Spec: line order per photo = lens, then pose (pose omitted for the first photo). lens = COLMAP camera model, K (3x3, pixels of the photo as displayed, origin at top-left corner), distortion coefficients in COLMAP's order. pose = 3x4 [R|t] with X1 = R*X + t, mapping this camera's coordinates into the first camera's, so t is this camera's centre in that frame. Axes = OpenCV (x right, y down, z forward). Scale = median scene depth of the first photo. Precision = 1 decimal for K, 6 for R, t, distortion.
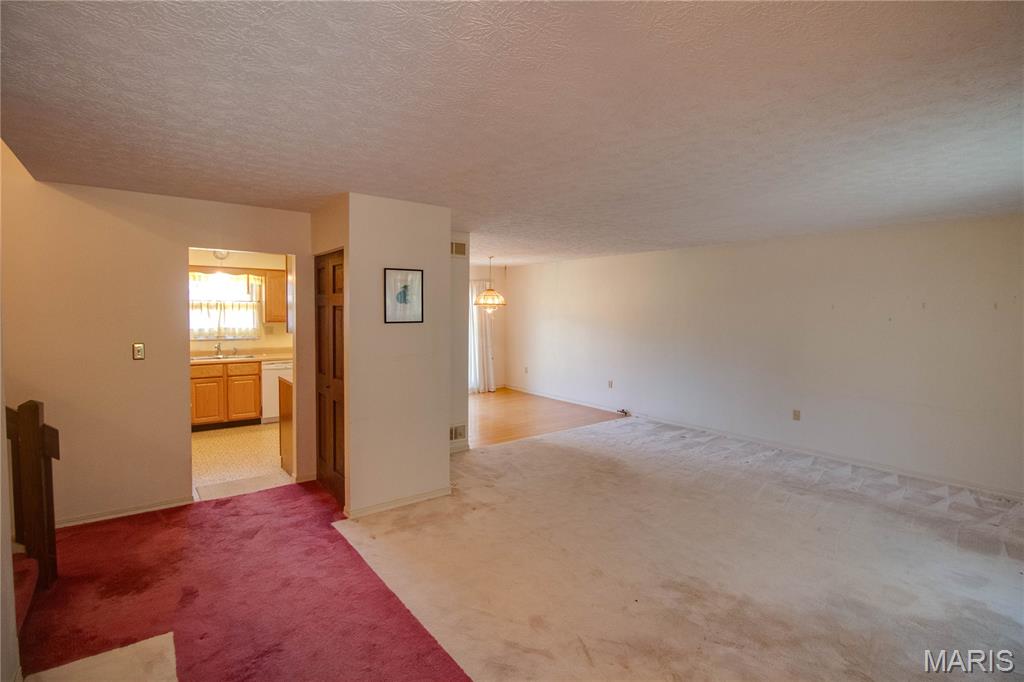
lens RADIAL K [[486.8, 0, 510.2], [0, 486.8, 338.6], [0, 0, 1]] dist [-0.004729, -0.000915]
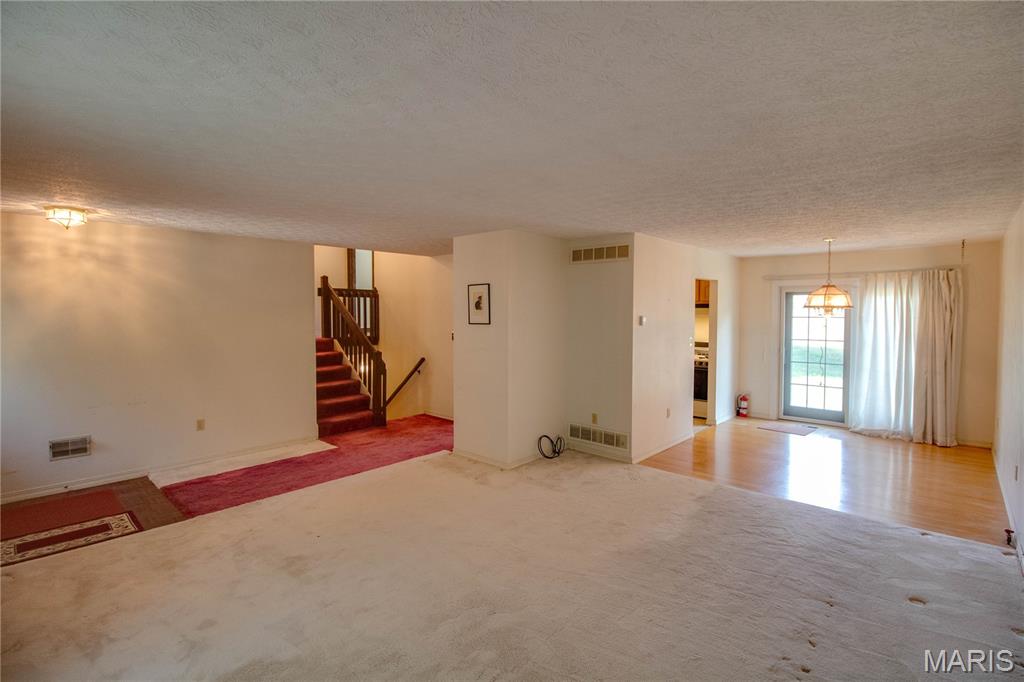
lens RADIAL K [[486.8, 0, 516.4], [0, 486.8, 336.3], [0, 0, 1]] dist [-0.004729, -0.000915]
pose [[0.183666, 0.048653, -0.981784, 0.561512], [-0.057345, 0.997604, 0.038709, -0.028755], [0.981315, 0.049191, 0.186016, 0.426288]]
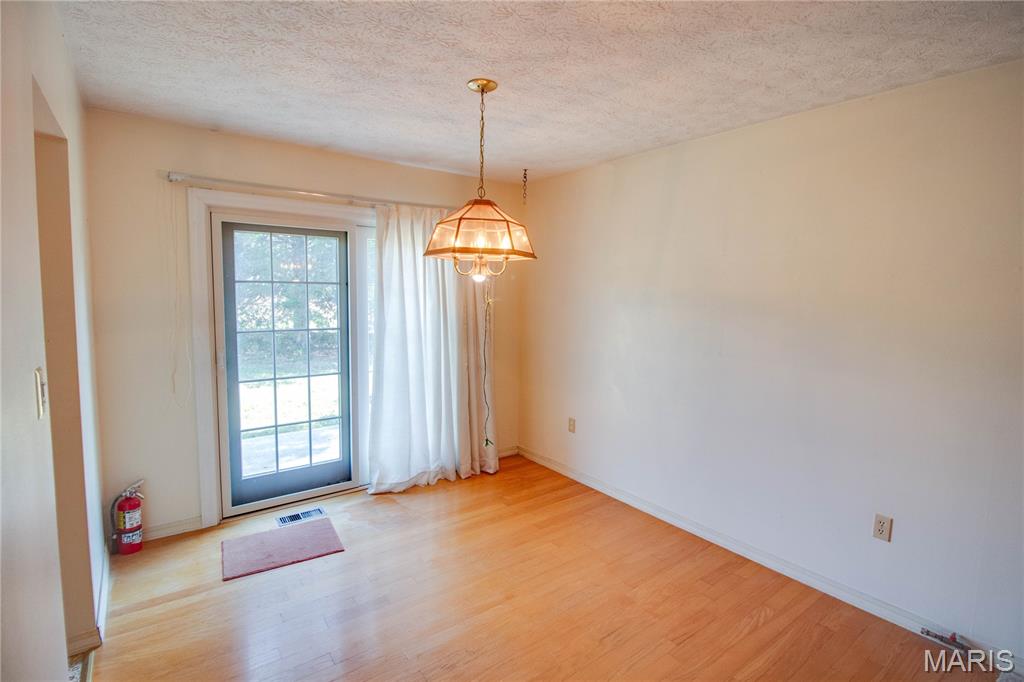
lens RADIAL K [[486.8, 0, 518.1], [0, 486.8, 341.8], [0, 0, 1]] dist [-0.004729, -0.000915]
pose [[0.999911, 0.008568, 0.010273, -0.021929], [-0.009012, 0.998991, 0.044005, -0.030502], [-0.009886, -0.044094, 0.998978, 0.705334]]
